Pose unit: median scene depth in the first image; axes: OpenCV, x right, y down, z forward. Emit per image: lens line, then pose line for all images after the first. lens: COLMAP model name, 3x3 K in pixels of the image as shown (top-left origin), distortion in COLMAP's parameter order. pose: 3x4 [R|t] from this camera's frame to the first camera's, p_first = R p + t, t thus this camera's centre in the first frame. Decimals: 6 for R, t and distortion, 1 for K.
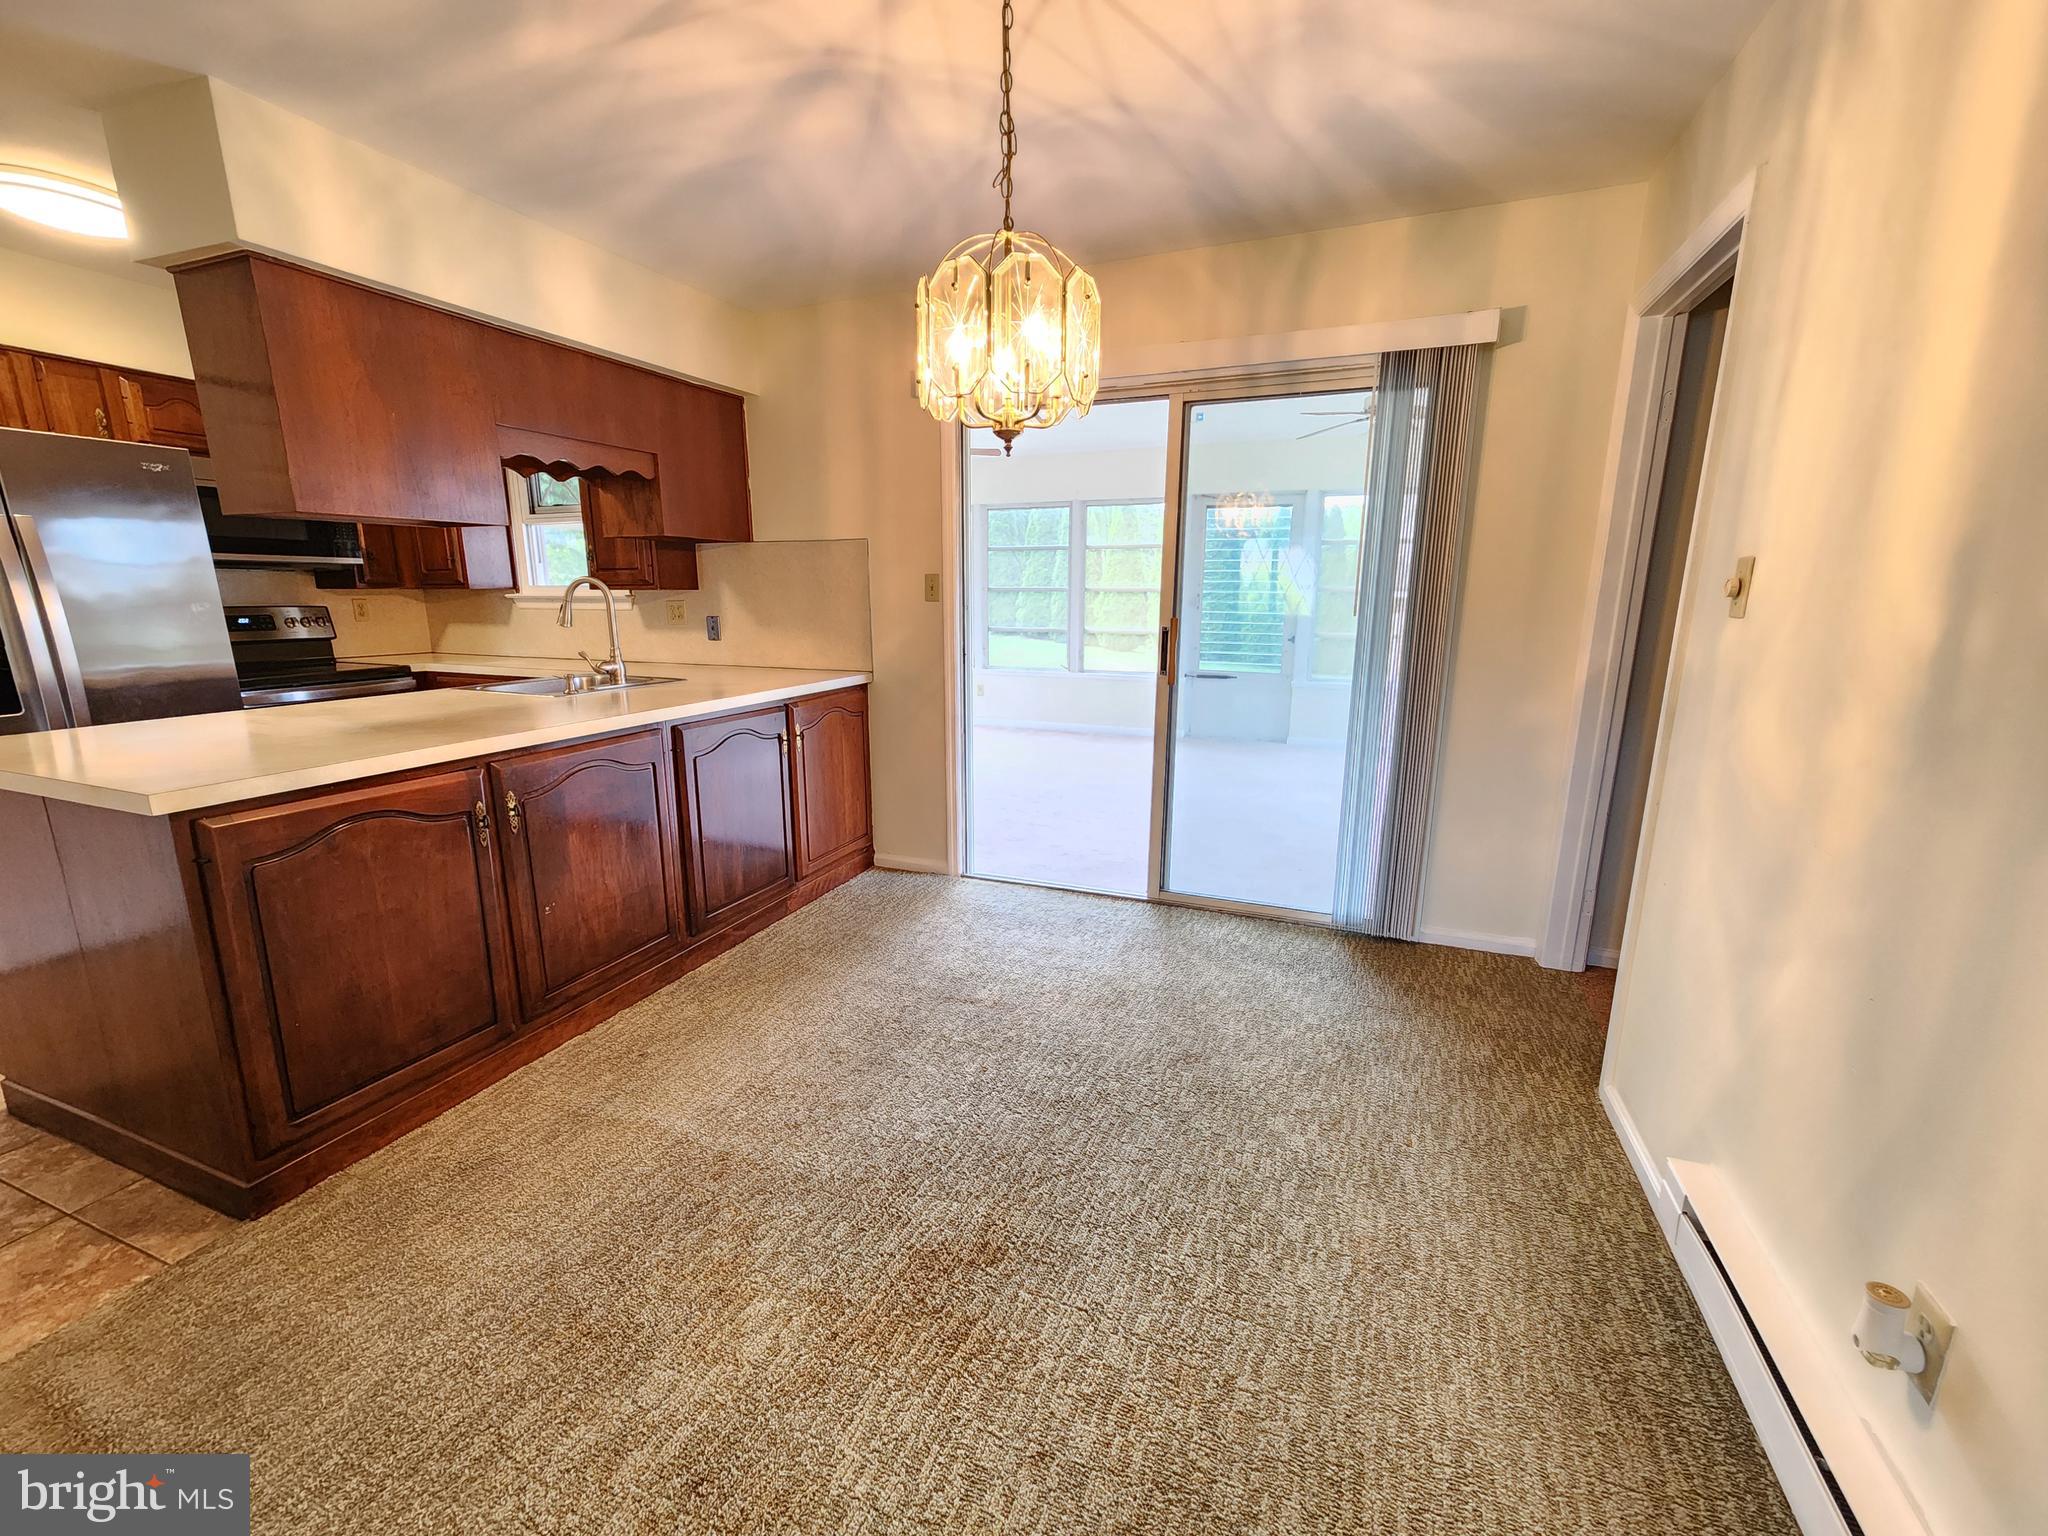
lens RADIAL K [[842.9, 0, 1024.0], [0, 842.9, 768.0], [0, 0, 1]] dist [-0.001244, 0.000489]
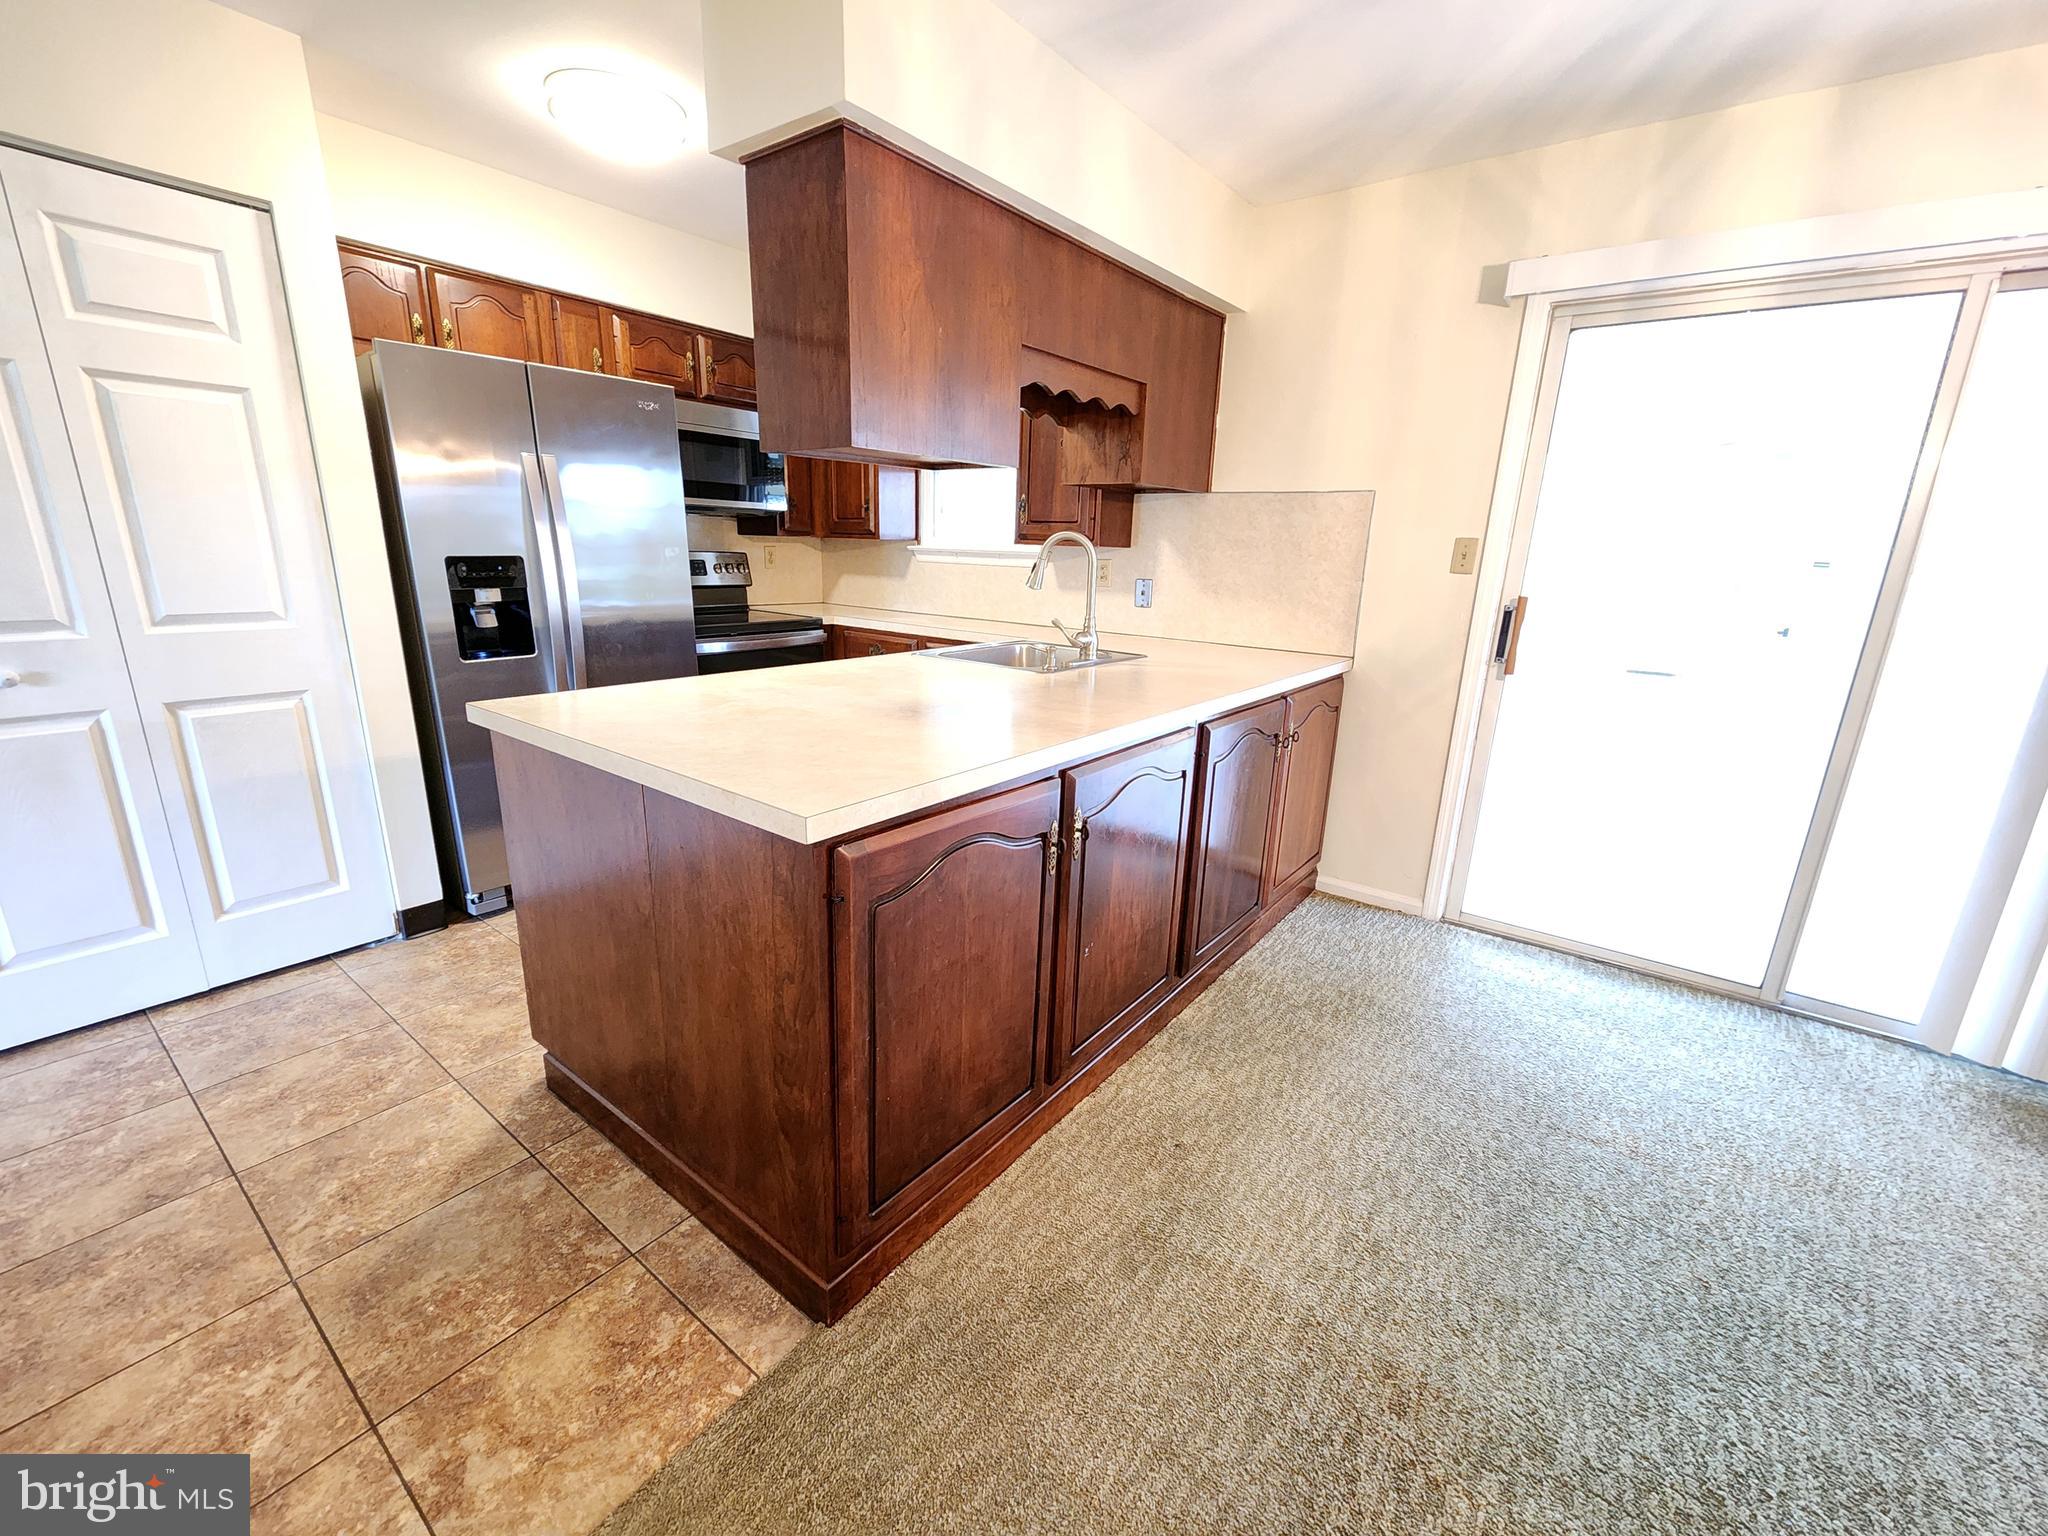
lens RADIAL K [[847.0, 0, 1018.6], [0, 847.0, 770.9], [0, 0, 1]] dist [0.000250, -0.000421]
pose [[0.960350, 0.097361, -0.261243, -0.309222], [-0.083651, 0.994494, 0.063122, -0.035222], [0.265951, -0.038766, 0.963207, 0.149419]]
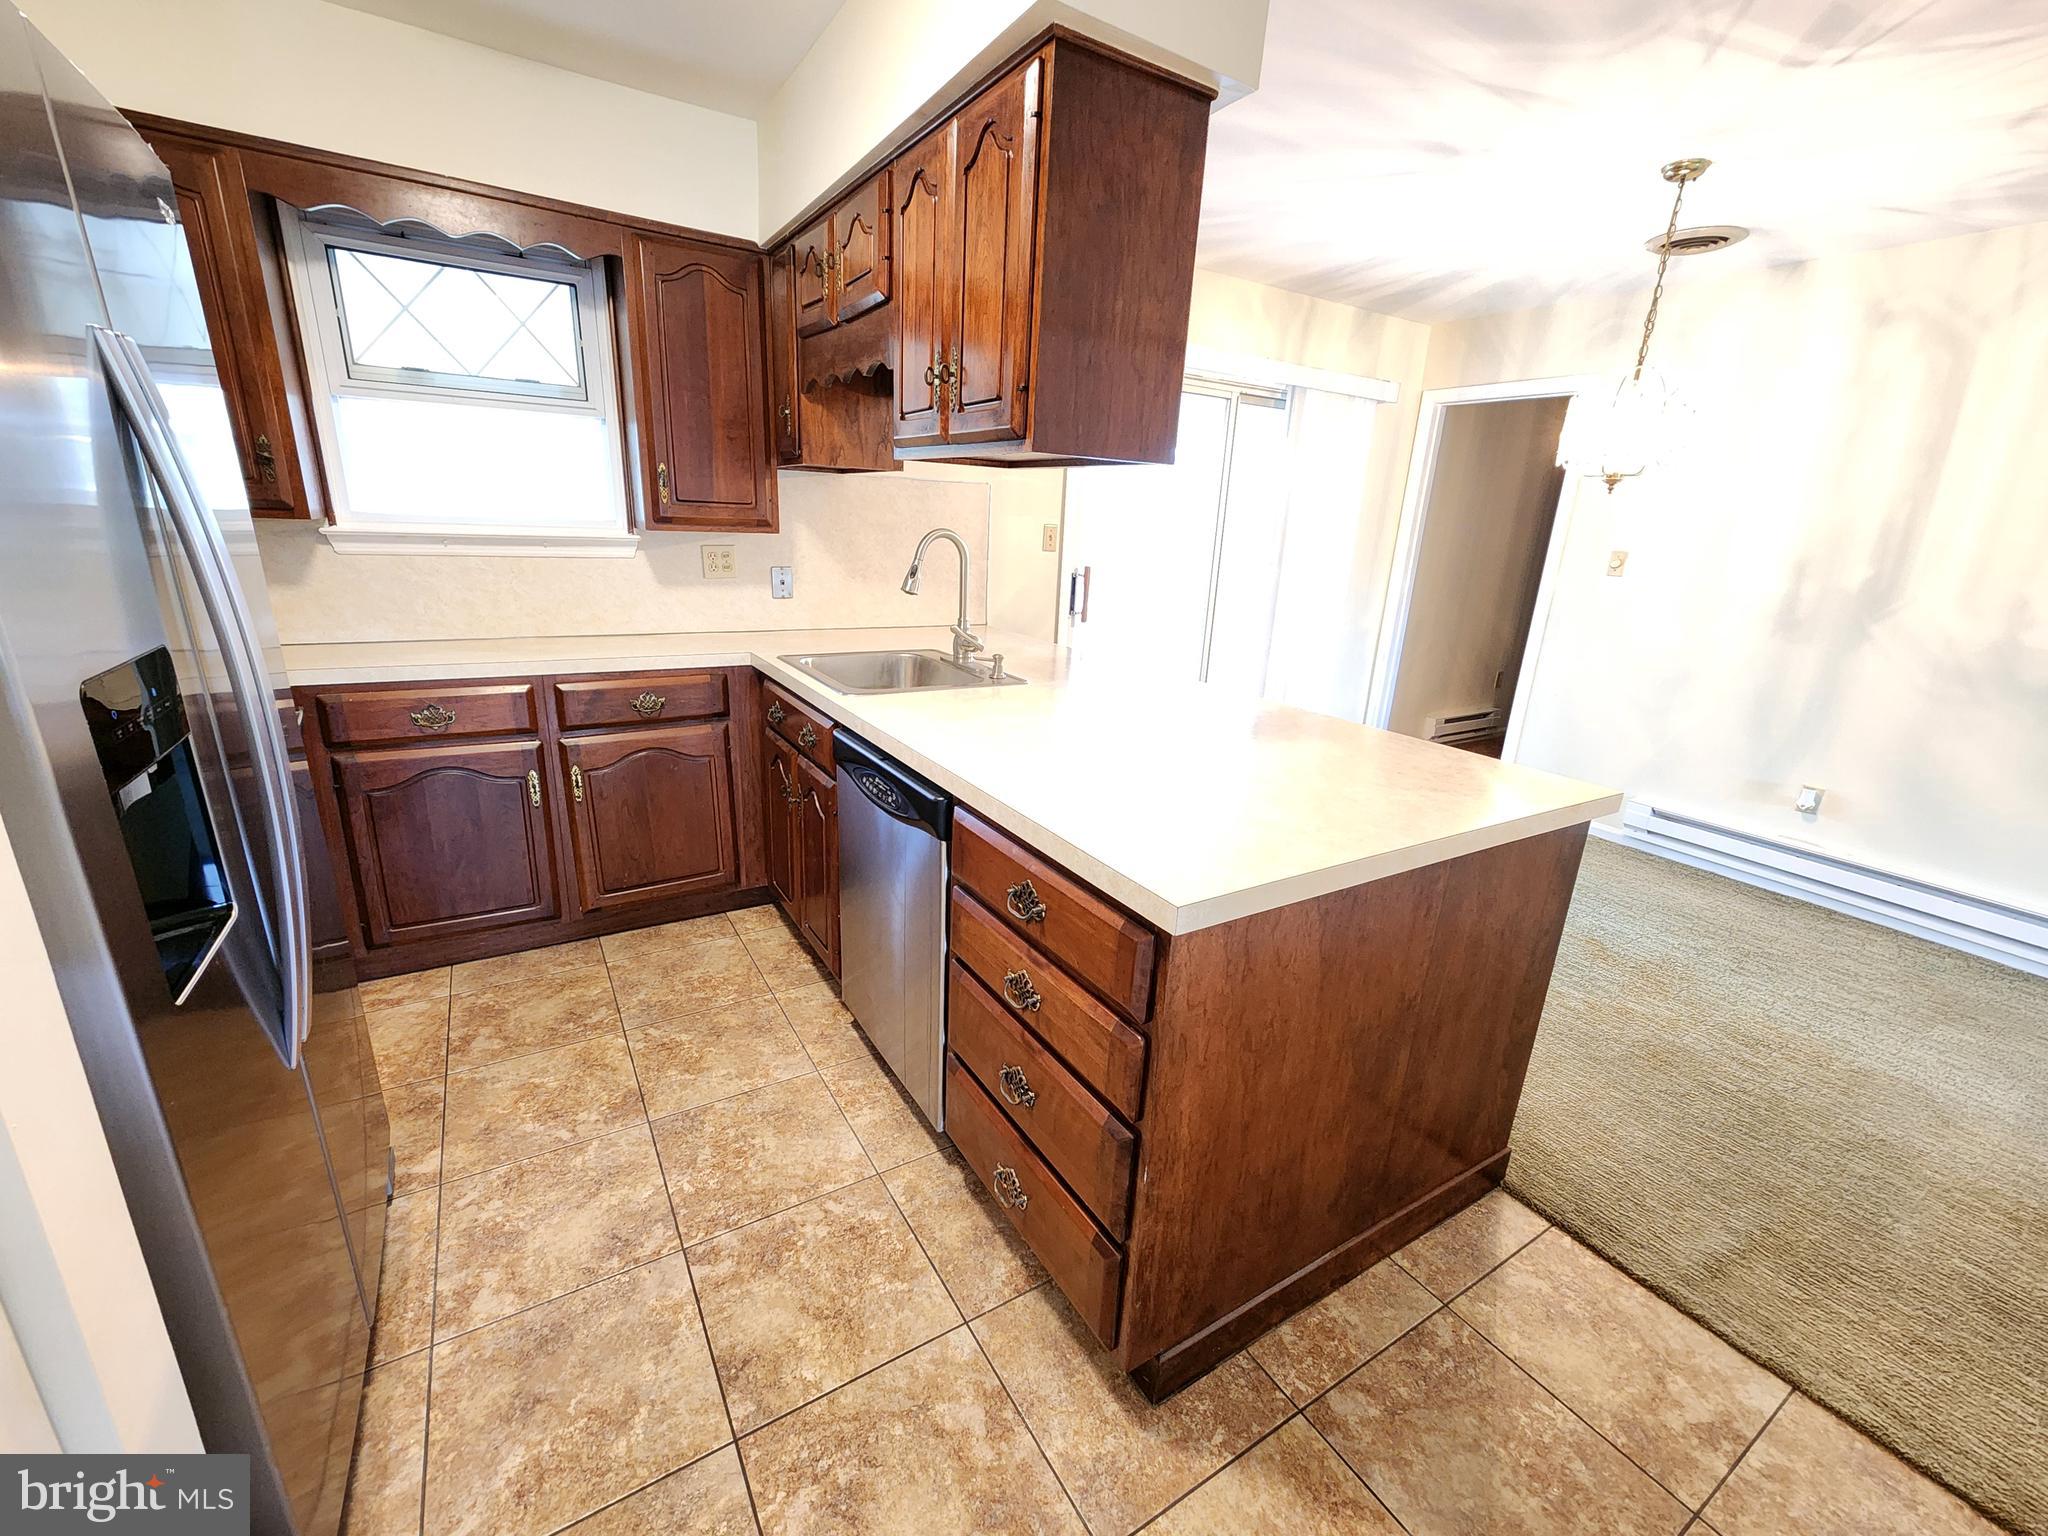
lens RADIAL K [[828.5, 0, 1012.2], [0, 828.5, 768.3], [0, 0, 1]] dist [0.004962, -0.006761]
pose [[0.608748, -0.205760, 0.766217, -1.082909], [0.120060, 0.978552, 0.167395, -0.126723], [-0.784227, -0.009909, 0.620395, 0.450866]]
